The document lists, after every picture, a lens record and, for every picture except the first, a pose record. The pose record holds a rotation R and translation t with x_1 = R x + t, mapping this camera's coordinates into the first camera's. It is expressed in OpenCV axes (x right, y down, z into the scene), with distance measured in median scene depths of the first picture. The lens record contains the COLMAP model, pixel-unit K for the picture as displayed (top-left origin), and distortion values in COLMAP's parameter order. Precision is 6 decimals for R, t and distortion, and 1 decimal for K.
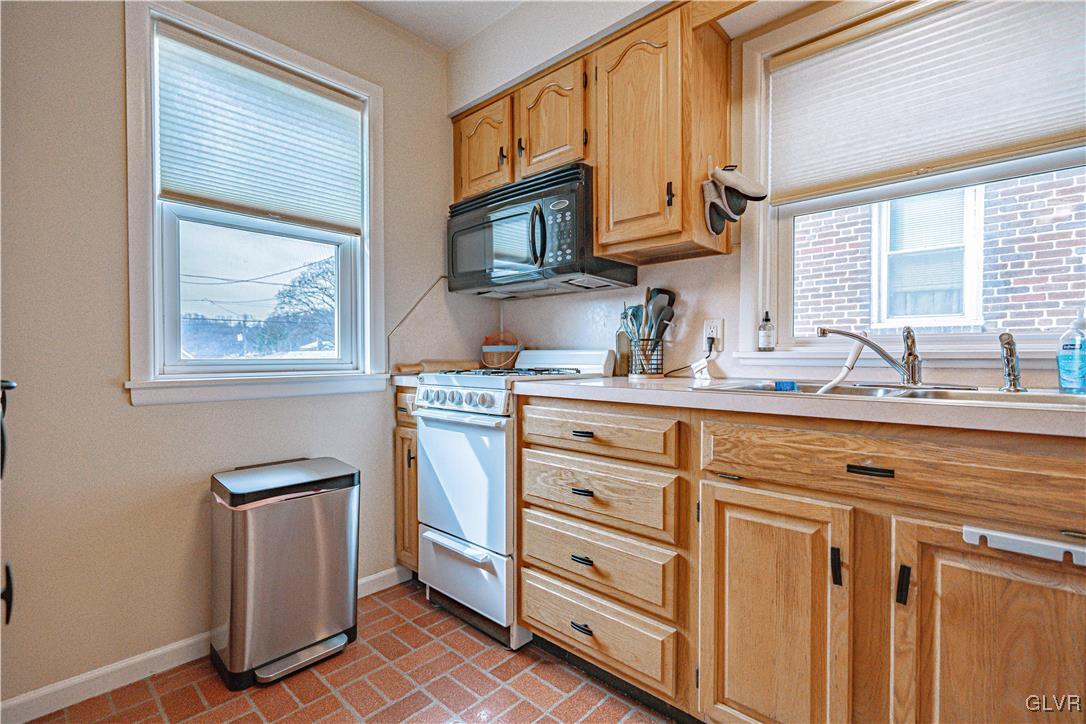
lens RADIAL K [[494.6, 0, 543.5], [0, 494.6, 363.3], [0, 0, 1]] dist [-0.008216, -0.000194]
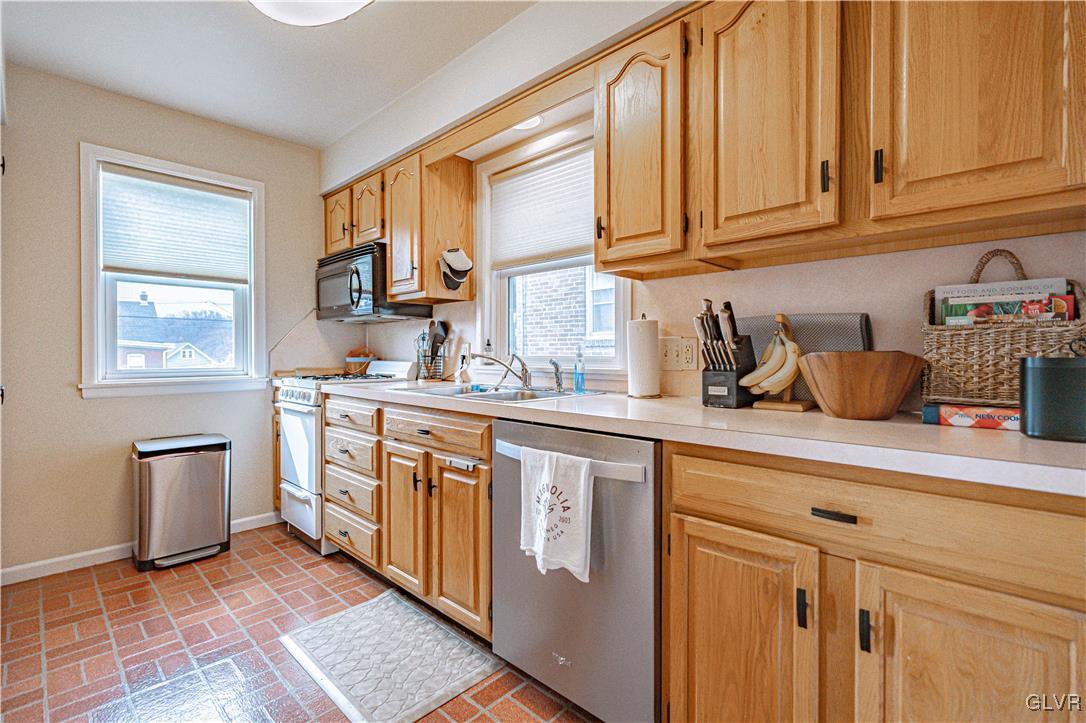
lens RADIAL K [[494.6, 0, 542.6], [0, 494.6, 356.4], [0, 0, 1]] dist [-0.008216, -0.000194]
pose [[0.999821, 0.001152, -0.018875, 0.648487], [-0.001331, 0.999955, -0.009442, -0.037055], [0.018863, 0.009465, 0.999777, -0.545438]]
